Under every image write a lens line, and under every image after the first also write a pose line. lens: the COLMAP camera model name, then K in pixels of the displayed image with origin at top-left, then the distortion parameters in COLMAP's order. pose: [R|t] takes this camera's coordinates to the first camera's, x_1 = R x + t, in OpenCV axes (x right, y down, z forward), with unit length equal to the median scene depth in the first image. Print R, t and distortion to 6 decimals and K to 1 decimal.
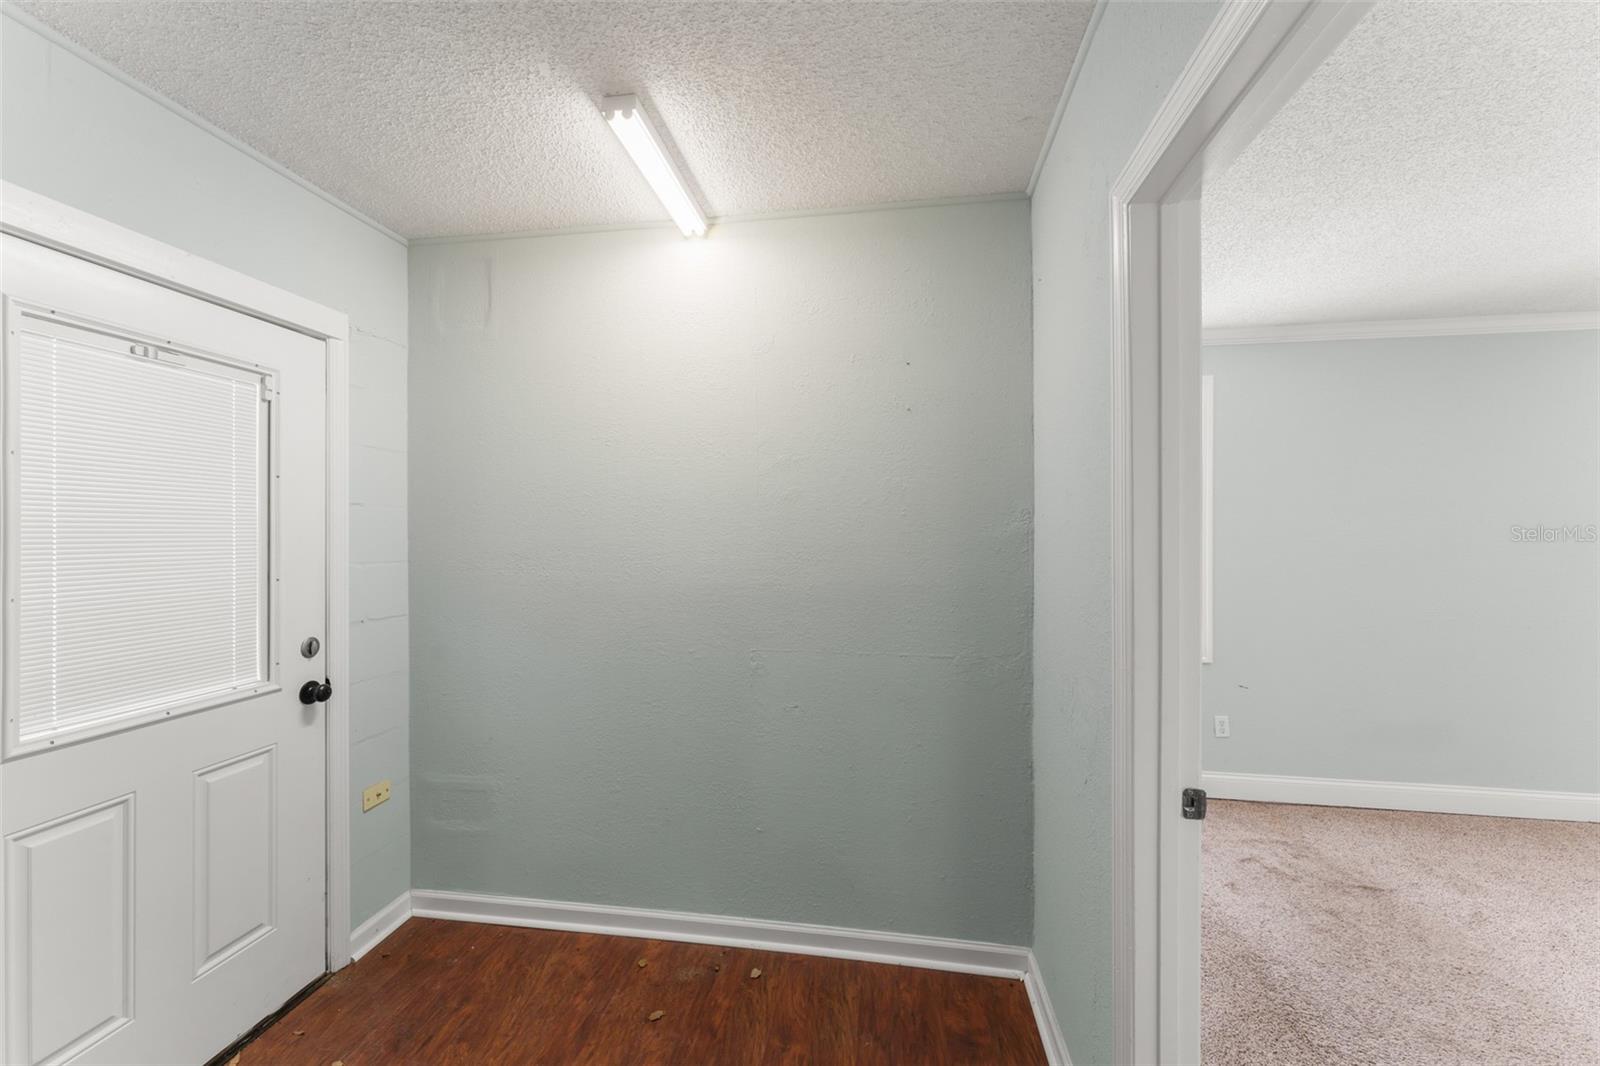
lens RADIAL K [[627.1, 0, 801.0], [0, 627.1, 529.3], [0, 0, 1]] dist [-0.001746, 0.000114]
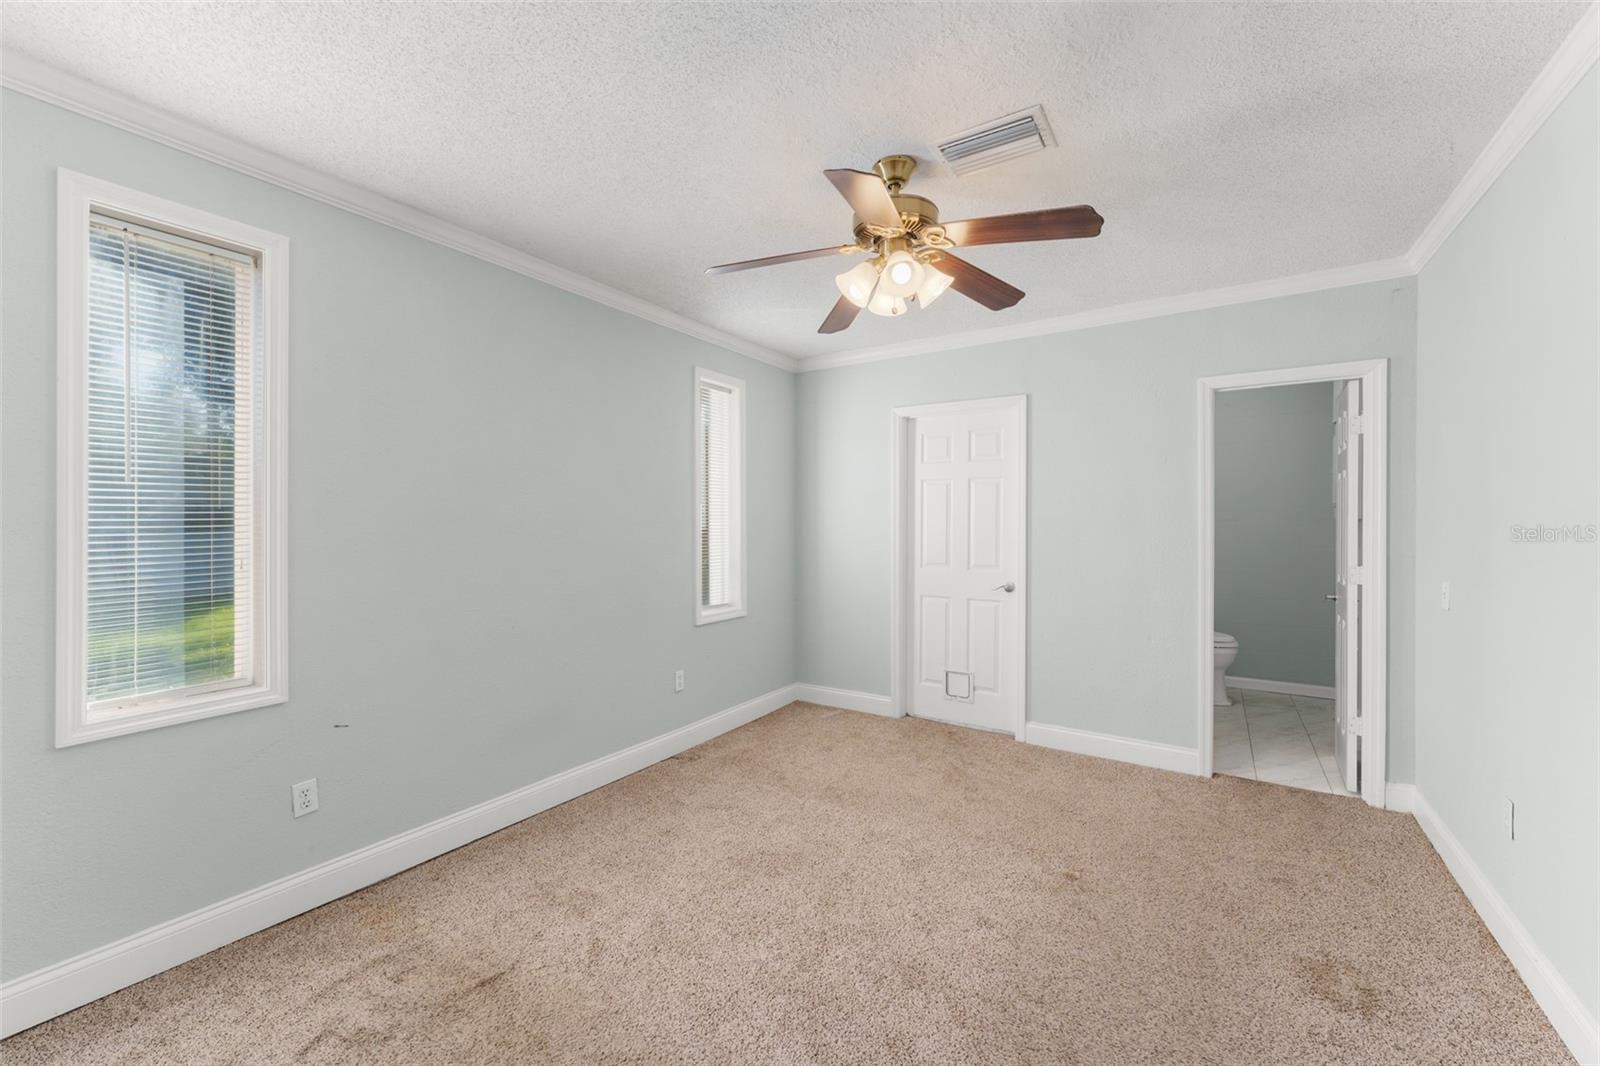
lens RADIAL K [[627.1, 0, 797.2], [0, 627.1, 529.5], [0, 0, 1]] dist [-0.001746, 0.000114]
pose [[0.405761, -0.004453, 0.913968, 0.354751], [-0.005781, 0.999956, 0.007438, 0.041404], [-0.913961, -0.008302, 0.405718, 0.346588]]
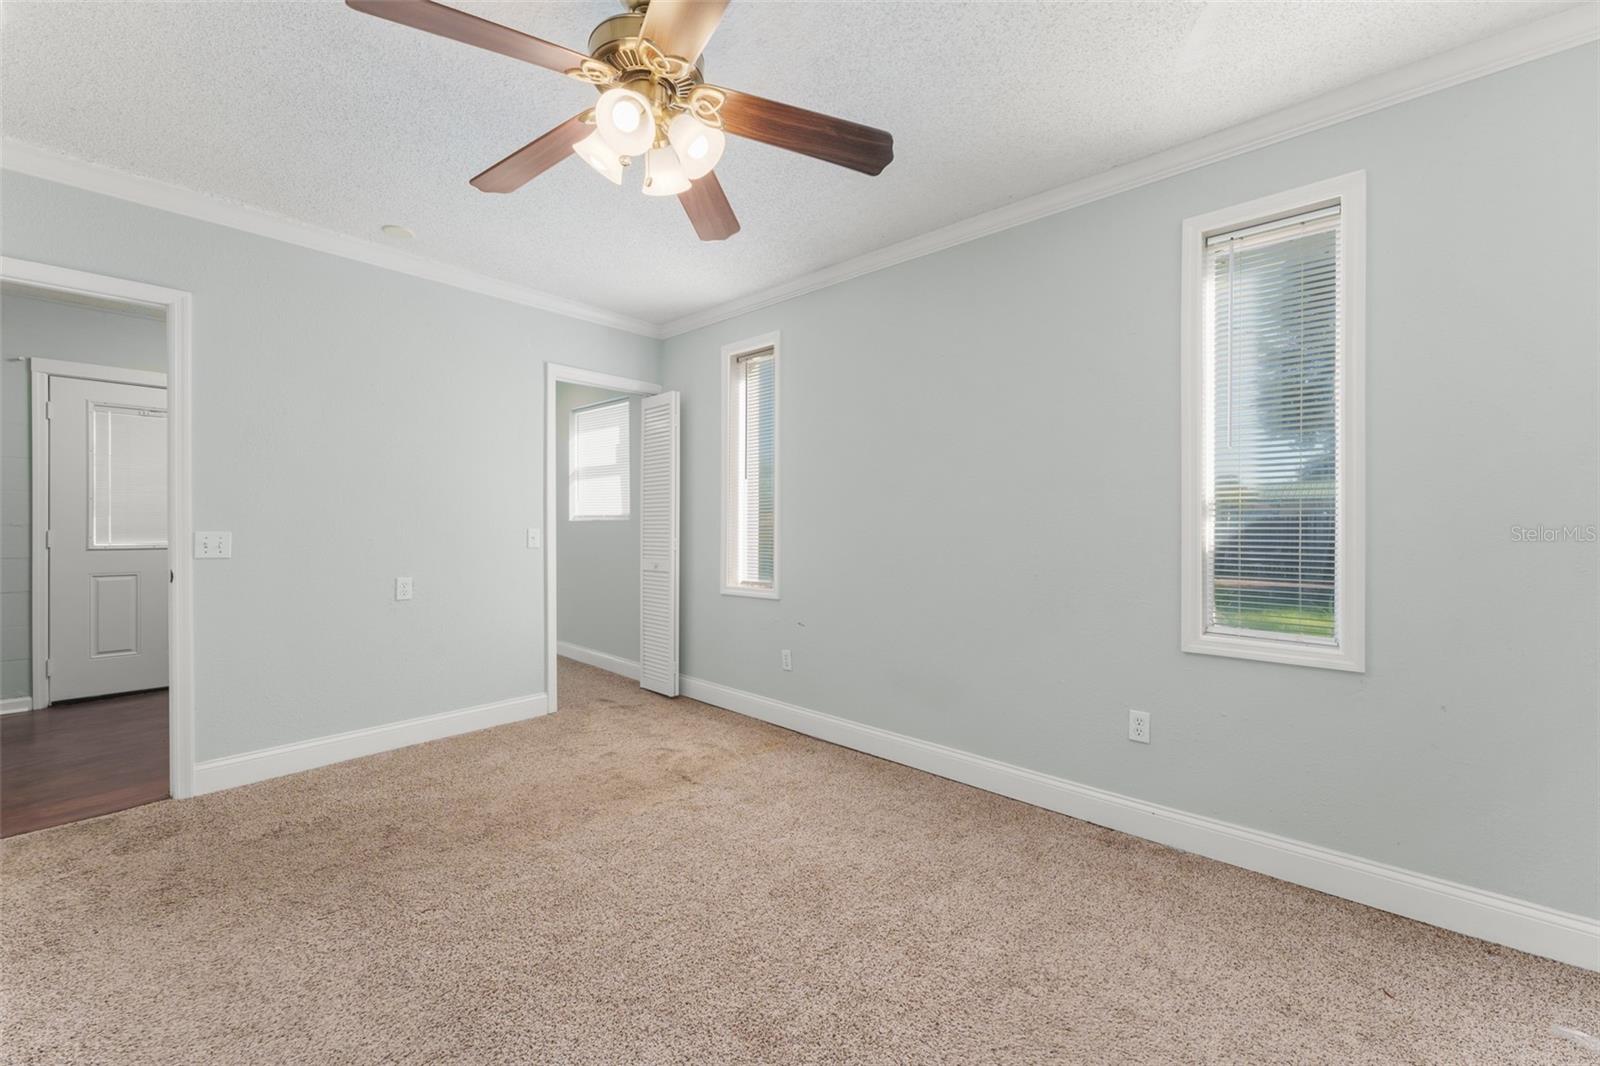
lens RADIAL K [[627.1, 0, 787.7], [0, 627.1, 522.9], [0, 0, 1]] dist [-0.001746, 0.000114]
pose [[0.836519, 0.008510, -0.547871, 1.509333], [-0.002976, 0.999935, 0.010988, 0.085186], [0.547929, -0.007561, 0.836490, 0.134277]]
